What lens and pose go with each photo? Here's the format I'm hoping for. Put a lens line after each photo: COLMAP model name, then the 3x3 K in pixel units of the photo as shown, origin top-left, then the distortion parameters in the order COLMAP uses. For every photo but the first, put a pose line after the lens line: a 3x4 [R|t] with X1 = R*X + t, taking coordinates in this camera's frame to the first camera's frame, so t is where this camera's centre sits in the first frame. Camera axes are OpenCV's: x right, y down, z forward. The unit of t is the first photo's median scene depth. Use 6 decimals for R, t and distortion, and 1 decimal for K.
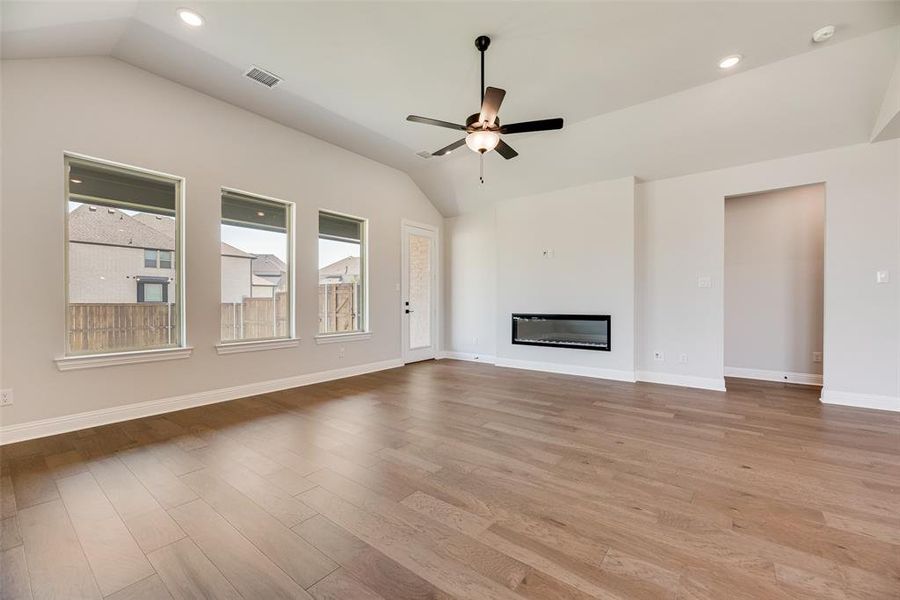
lens RADIAL K [[371.3, 0, 450.3], [0, 371.3, 297.7], [0, 0, 1]] dist [0.014514, -0.000094]
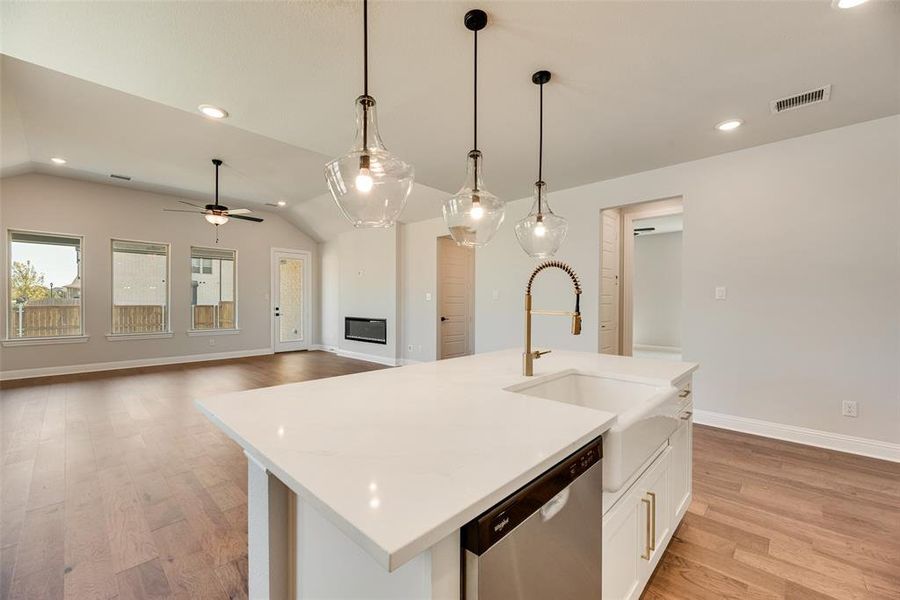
lens RADIAL K [[367.0, 0, 448.9], [0, 367.0, 302.6], [0, 0, 1]] dist [-0.000656, -0.000038]
pose [[0.993877, 0.005060, -0.110378, 0.677673], [-0.003995, 0.999943, 0.009866, -0.023549], [0.110422, -0.009365, 0.993841, -0.283548]]
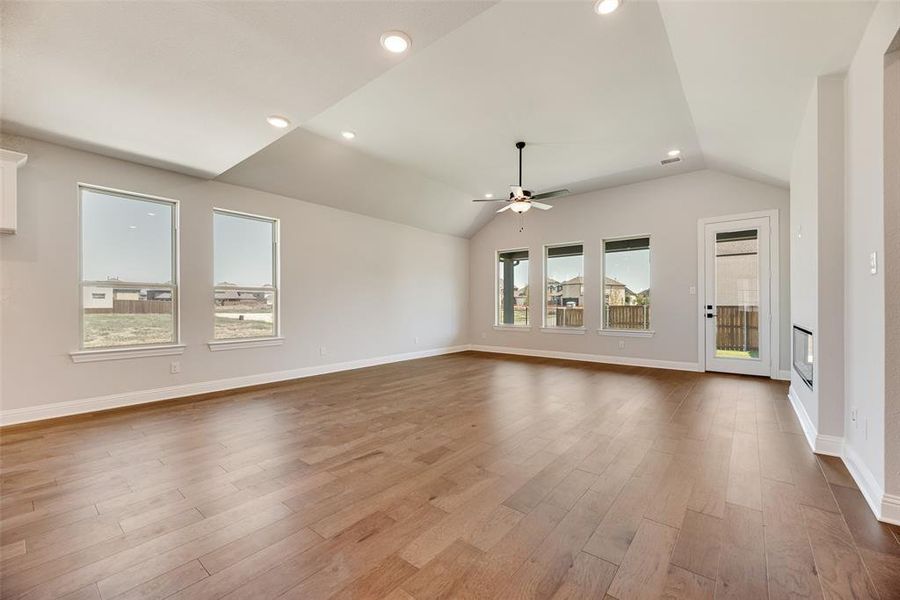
lens RADIAL K [[367.0, 0, 448.9], [0, 367.0, 302.6], [0, 0, 1]] dist [-0.000656, -0.000038]
pose [[-0.038869, -0.003117, -0.999239, 0.850755], [0.004636, 0.999984, -0.003300, 0.004436], [0.999234, -0.004761, -0.038854, 0.386661]]
